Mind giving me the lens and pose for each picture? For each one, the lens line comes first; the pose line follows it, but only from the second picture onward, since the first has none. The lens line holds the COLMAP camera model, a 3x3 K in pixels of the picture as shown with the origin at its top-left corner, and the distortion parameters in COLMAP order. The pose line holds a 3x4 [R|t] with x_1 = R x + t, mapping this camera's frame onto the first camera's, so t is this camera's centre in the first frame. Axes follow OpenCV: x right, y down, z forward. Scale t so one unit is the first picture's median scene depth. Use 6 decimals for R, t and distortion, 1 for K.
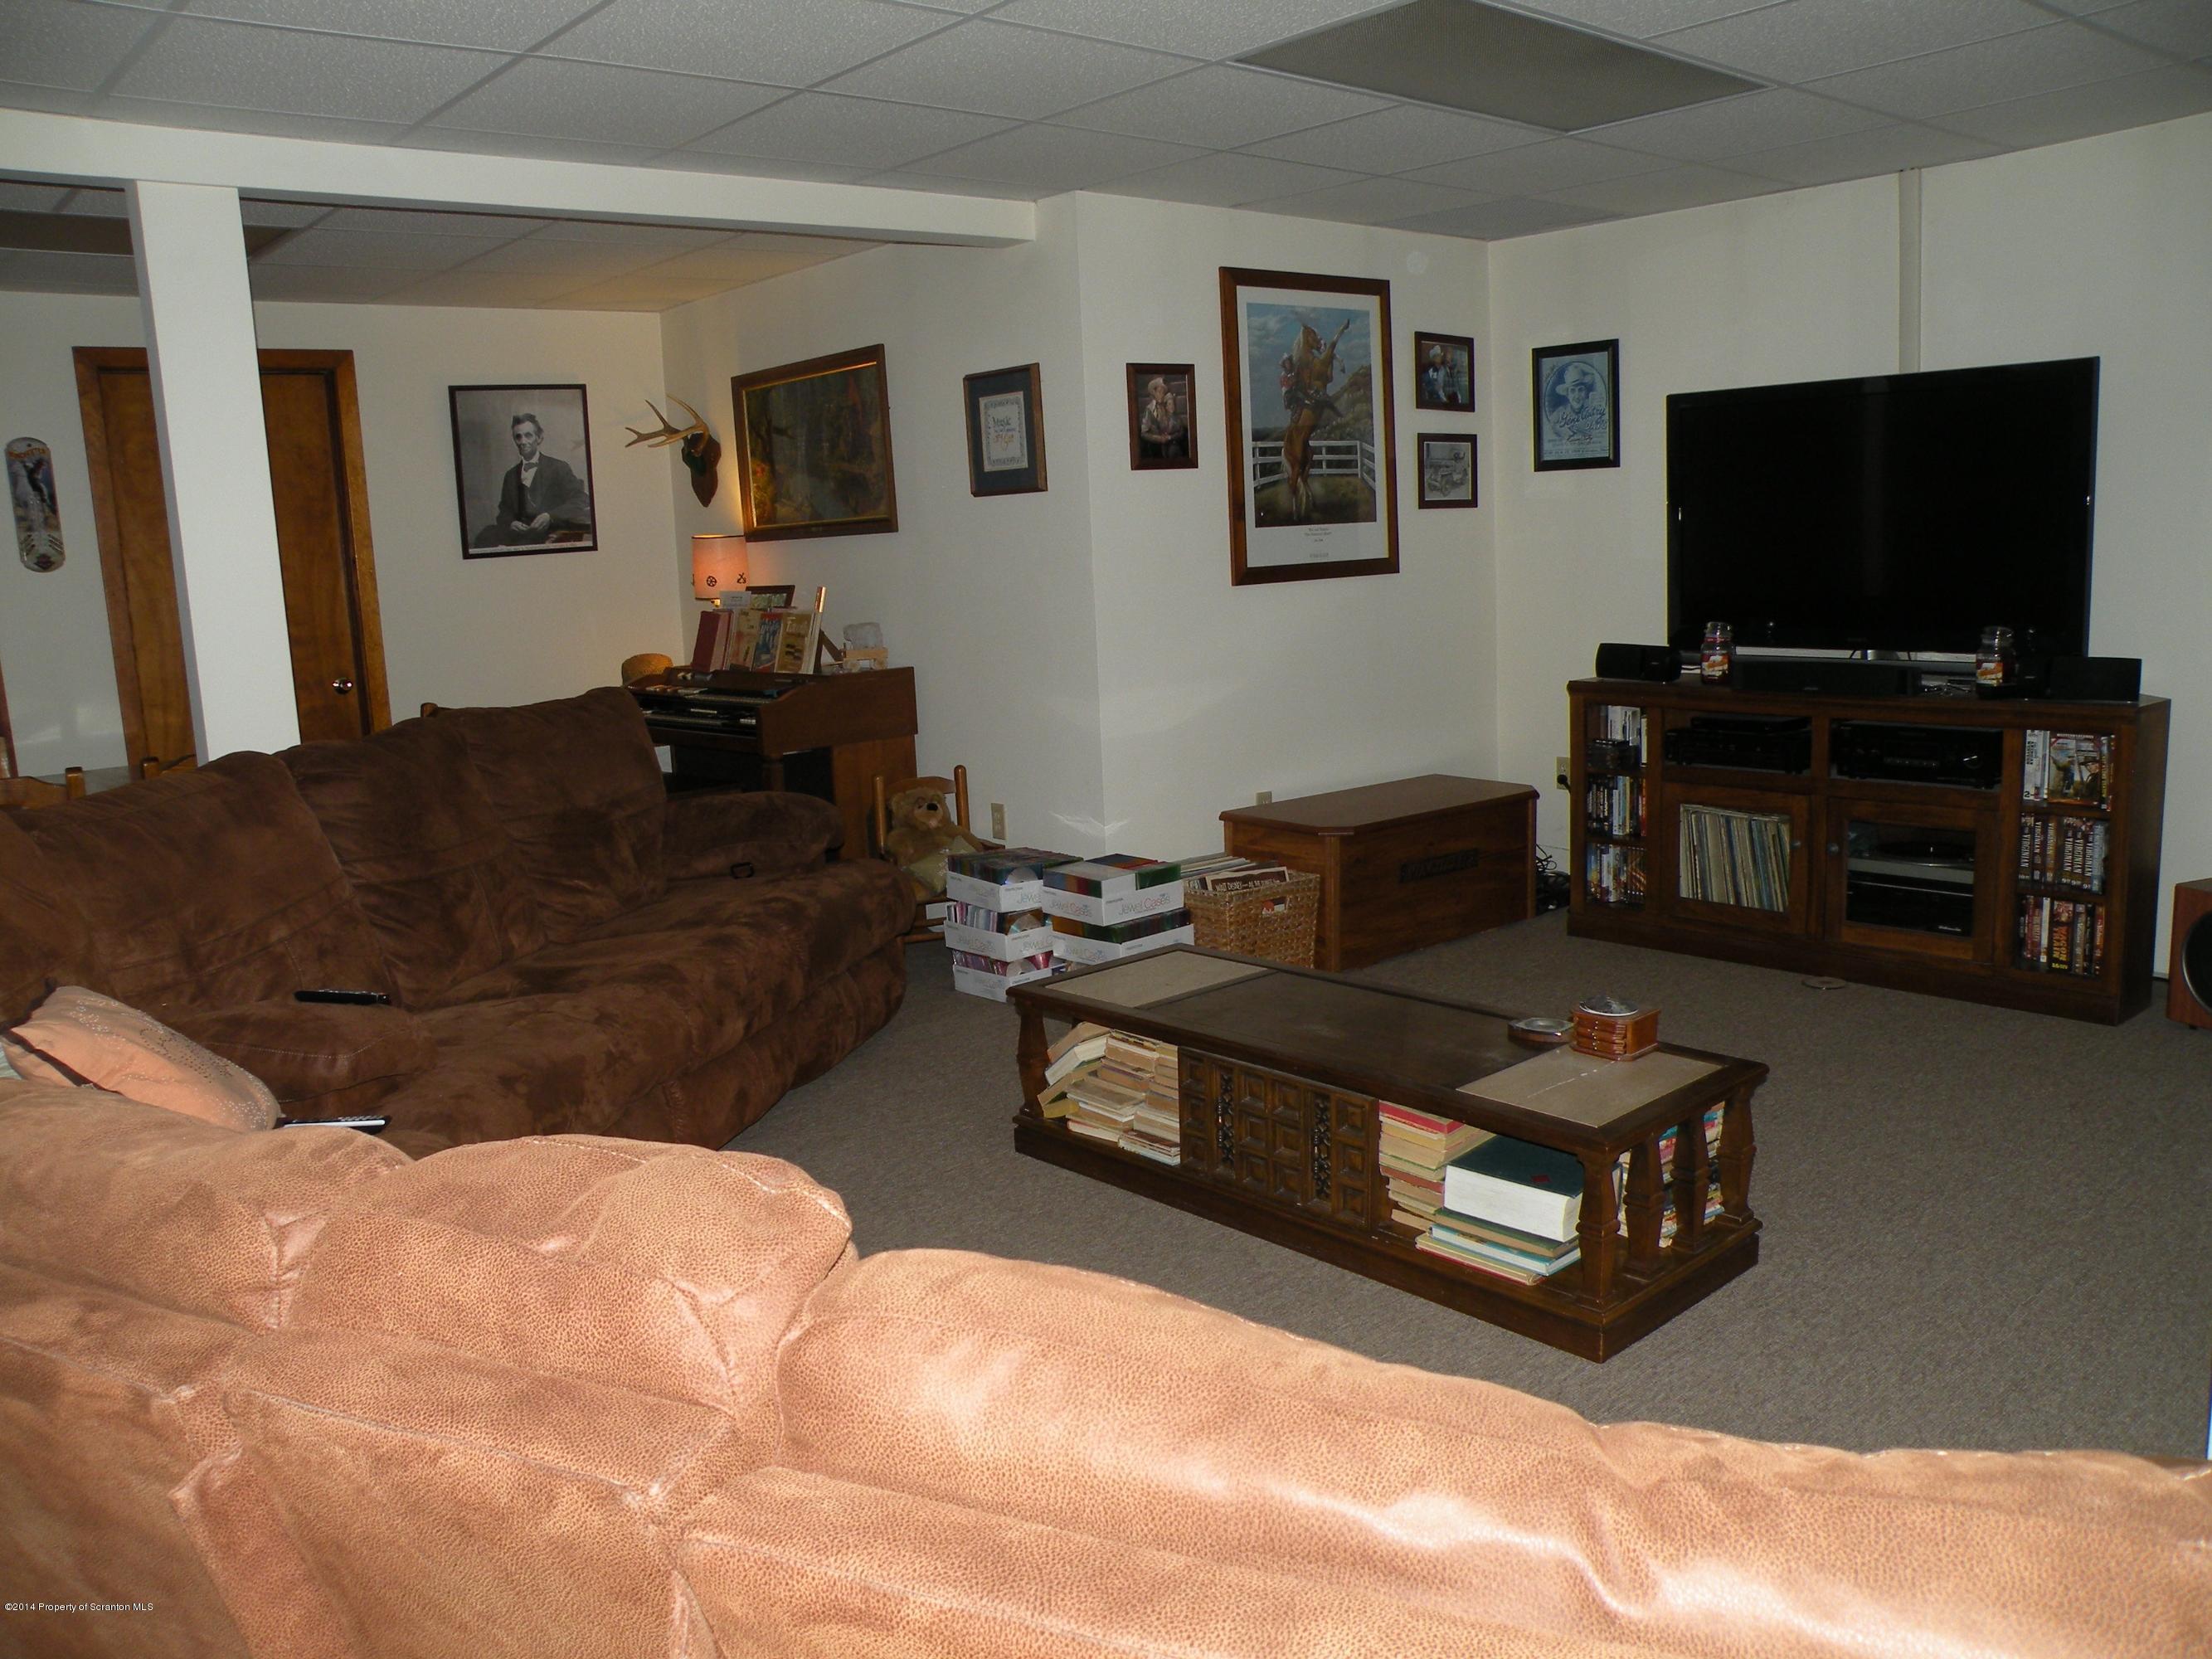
lens RADIAL K [[1772.3, 0, 1109.5], [0, 1772.3, 840.6], [0, 0, 1]] dist [-0.160442, 0.139831]
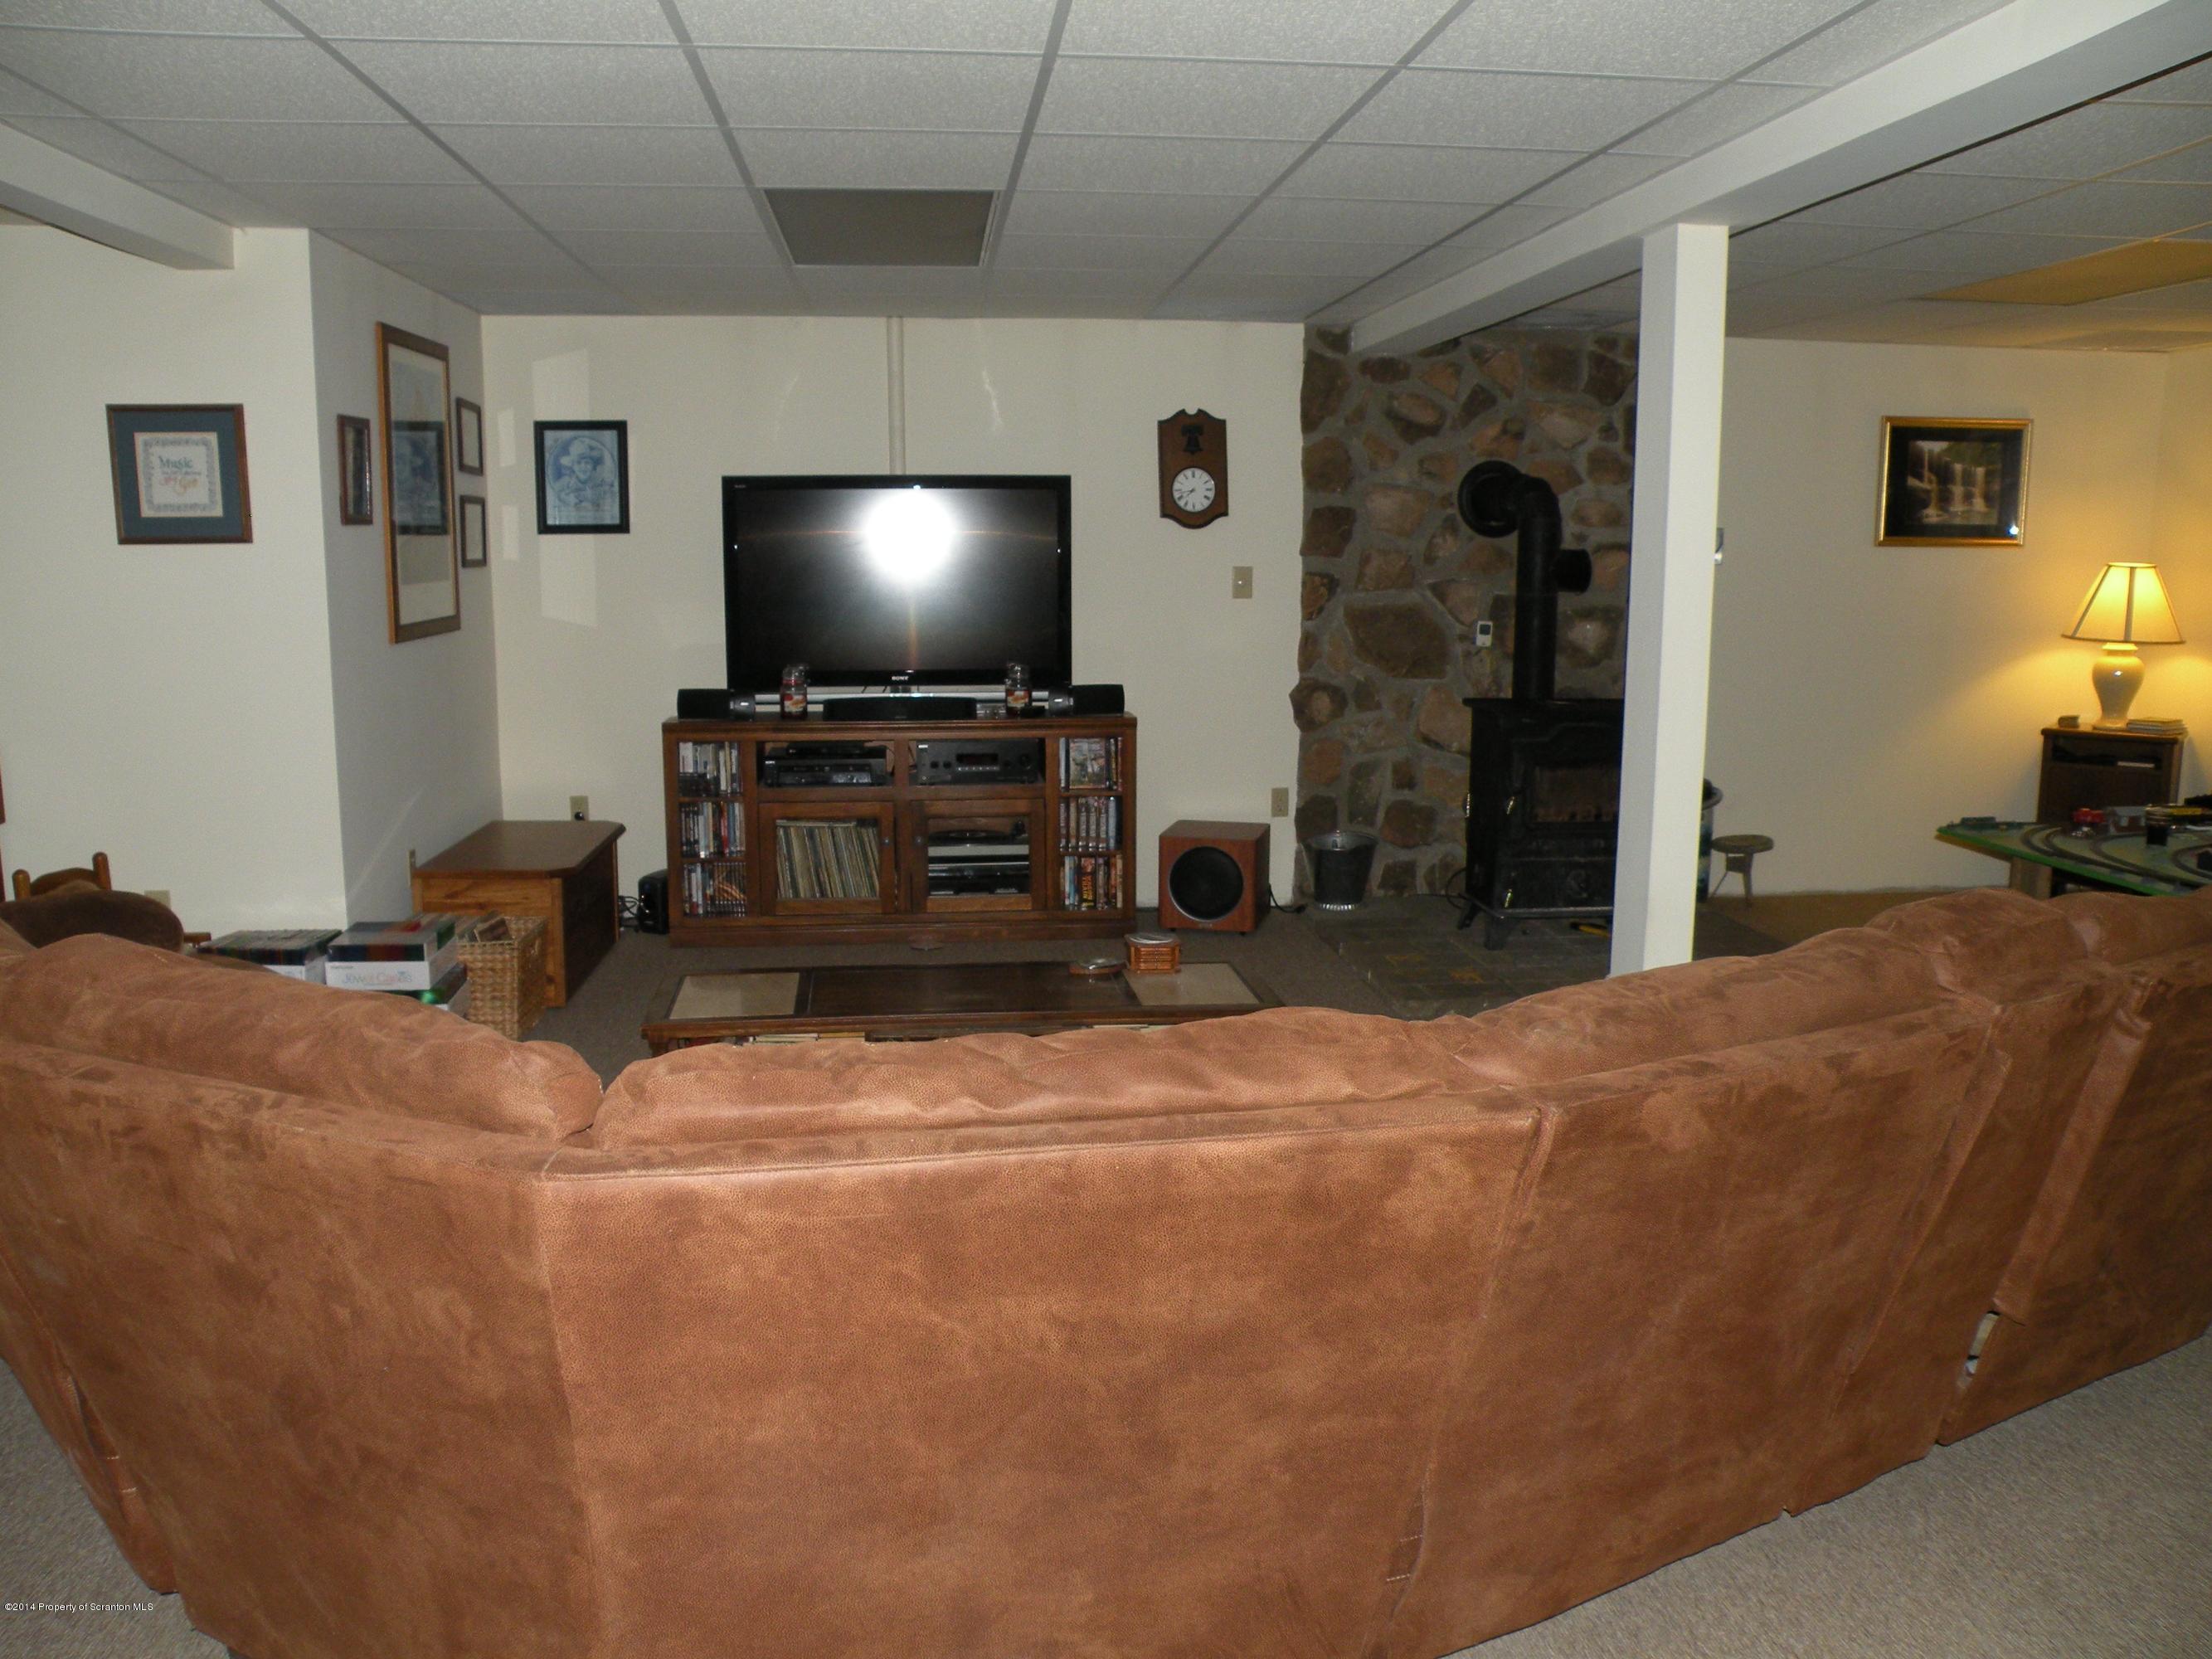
lens RADIAL K [[1772.3, 0, 1118.4], [0, 1772.3, 827.5], [0, 0, 1]] dist [-0.160442, 0.139831]
pose [[0.562914, -0.086310, 0.821997, -0.502075], [0.114552, 0.993081, 0.025827, -0.019475], [-0.818539, 0.079623, 0.568907, 0.117843]]
